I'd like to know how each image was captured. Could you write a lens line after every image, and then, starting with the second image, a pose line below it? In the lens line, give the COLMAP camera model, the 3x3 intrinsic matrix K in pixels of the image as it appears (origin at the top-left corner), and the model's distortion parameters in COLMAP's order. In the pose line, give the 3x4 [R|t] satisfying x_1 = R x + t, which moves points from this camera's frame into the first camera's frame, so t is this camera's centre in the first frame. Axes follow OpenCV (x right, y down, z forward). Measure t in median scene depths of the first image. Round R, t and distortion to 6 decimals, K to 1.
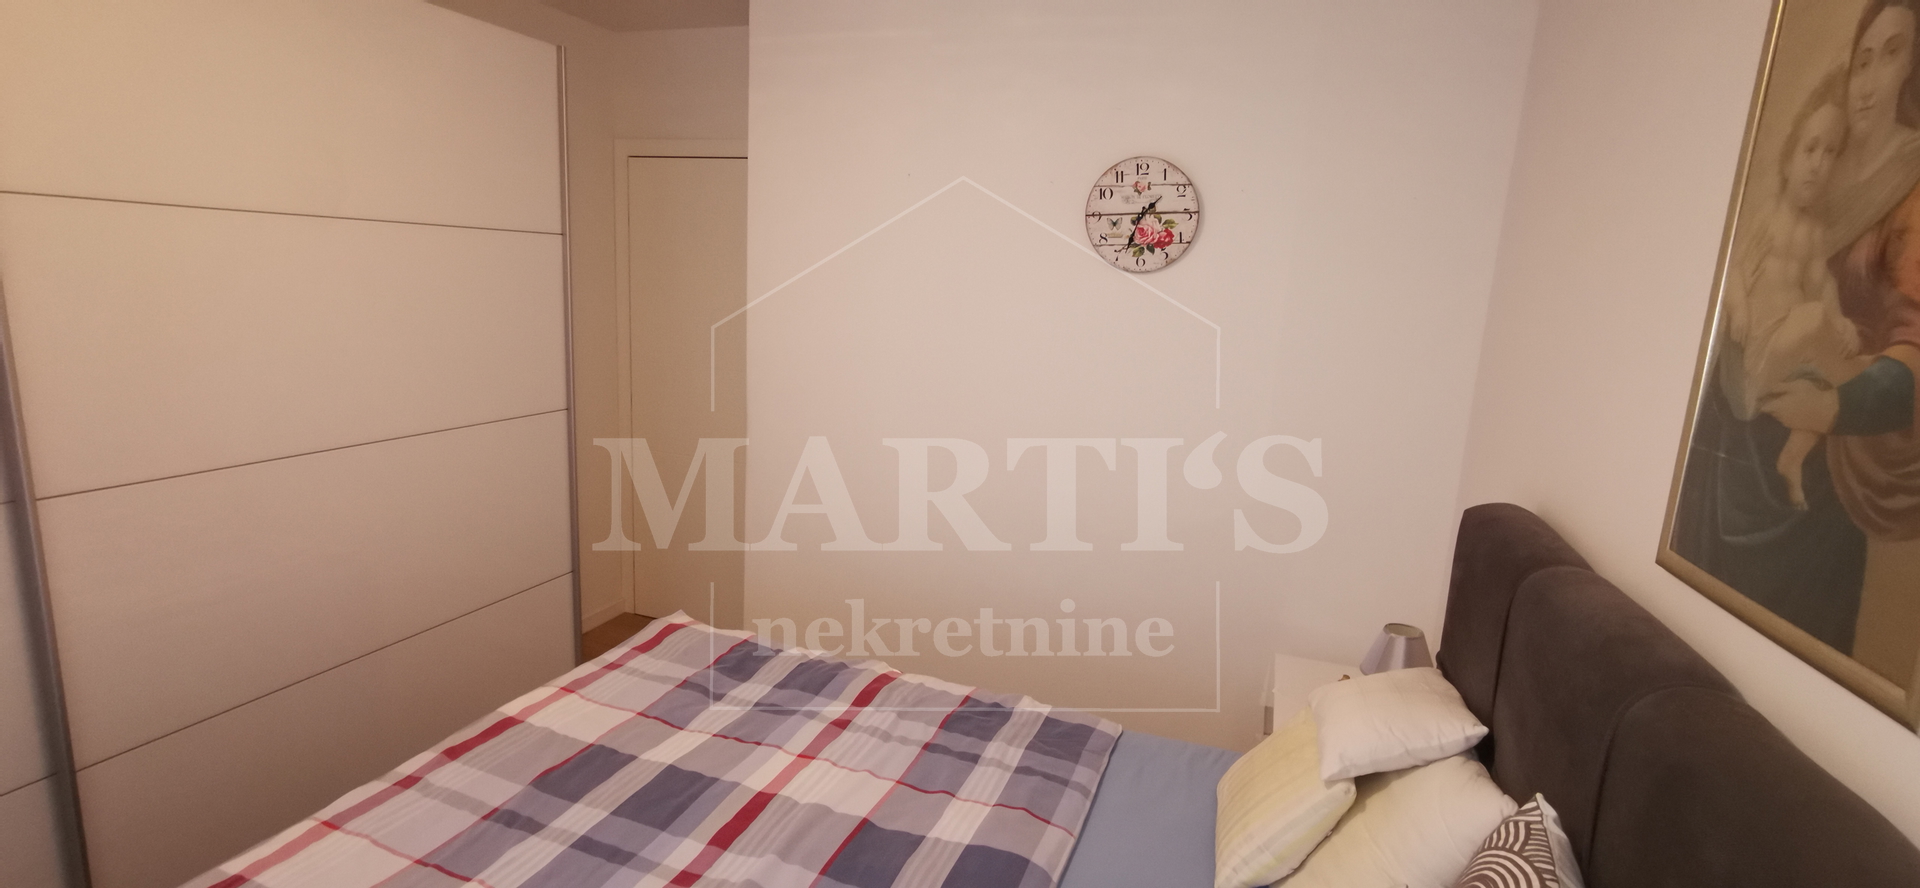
lens RADIAL K [[878.2, 0, 969.7], [0, 878.2, 432.5], [0, 0, 1]] dist [0.000859, 0.003729]
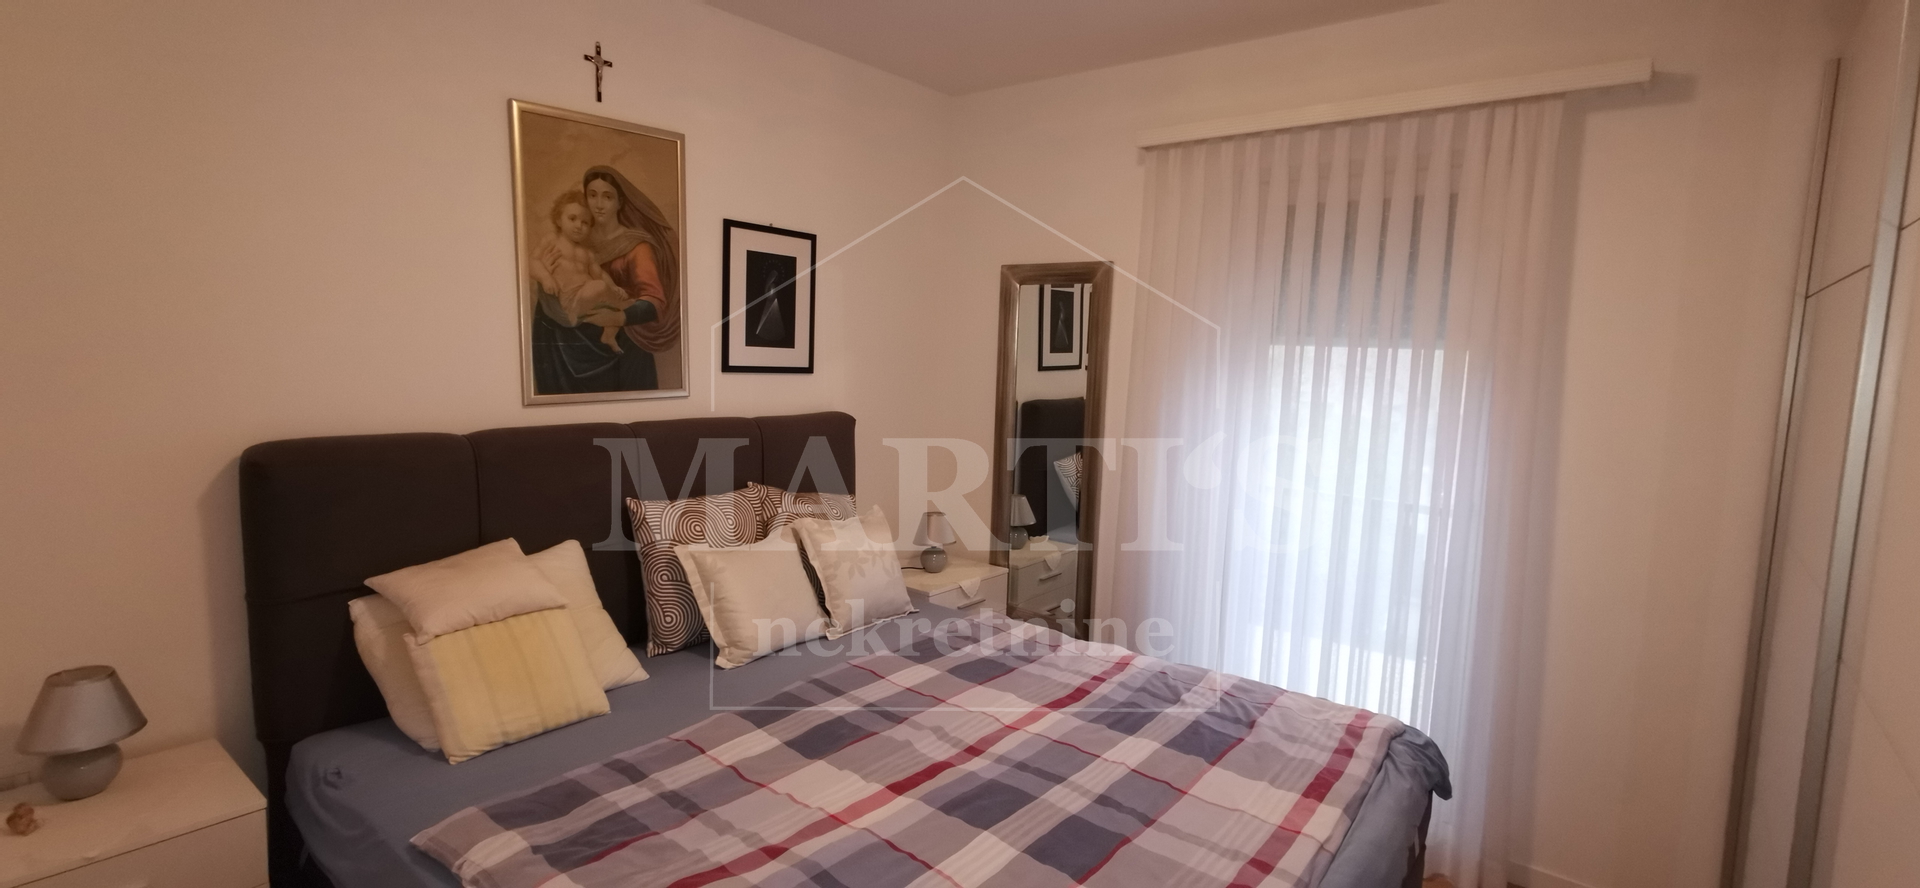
lens RADIAL K [[878.2, 0, 957.1], [0, 878.2, 445.6], [0, 0, 1]] dist [0.000859, 0.003729]
pose [[-0.937301, -0.119163, 0.327516, -1.056725], [-0.016551, 0.953890, 0.299698, -0.496524], [-0.348127, 0.275487, -0.896055, 3.217766]]
